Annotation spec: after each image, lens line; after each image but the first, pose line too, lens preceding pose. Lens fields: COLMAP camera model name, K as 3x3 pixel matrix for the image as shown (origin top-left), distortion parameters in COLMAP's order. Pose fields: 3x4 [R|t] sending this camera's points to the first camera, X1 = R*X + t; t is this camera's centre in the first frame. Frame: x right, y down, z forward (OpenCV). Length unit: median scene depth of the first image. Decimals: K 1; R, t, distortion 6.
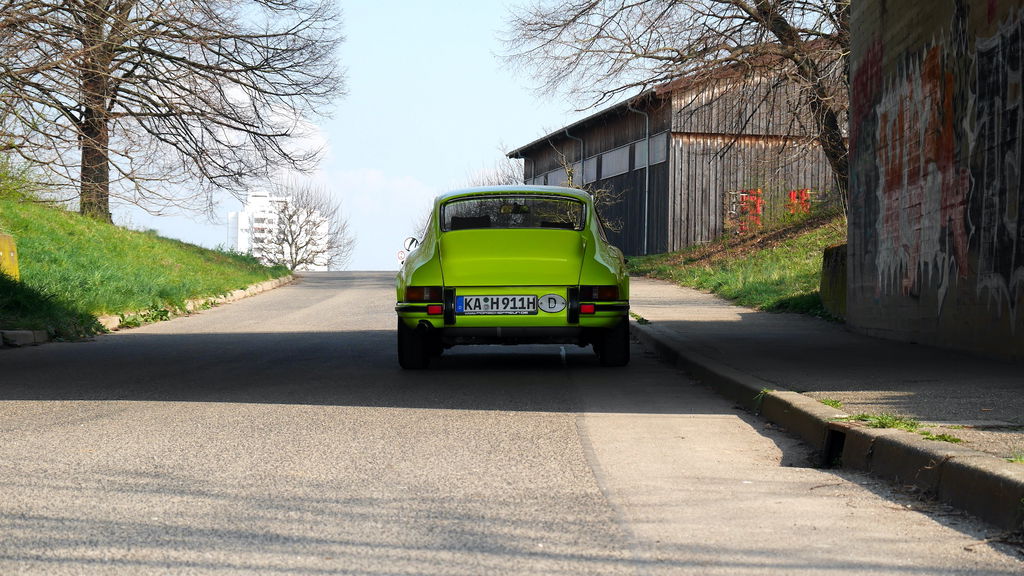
lens RADIAL K [[2232.4, 0, 512.0], [0, 2232.4, 288.0], [0, 0, 1]] dist [-0.026569, -0.048463]
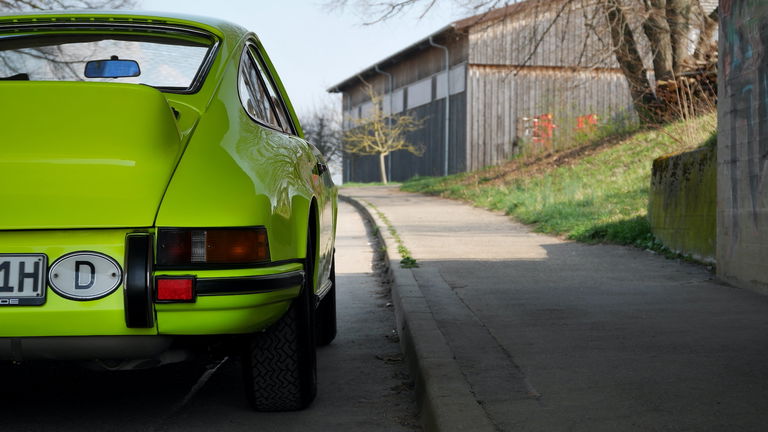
lens RADIAL K [[1907.0, 0, 384.0], [0, 1907.0, 216.0], [0, 0, 1]] dist [-0.126403, -0.486144]
pose [[0.999666, -0.007194, 0.024811, 0.016589], [0.007069, 0.999962, 0.005121, -0.001248], [-0.024847, -0.004944, 0.999679, 0.184014]]
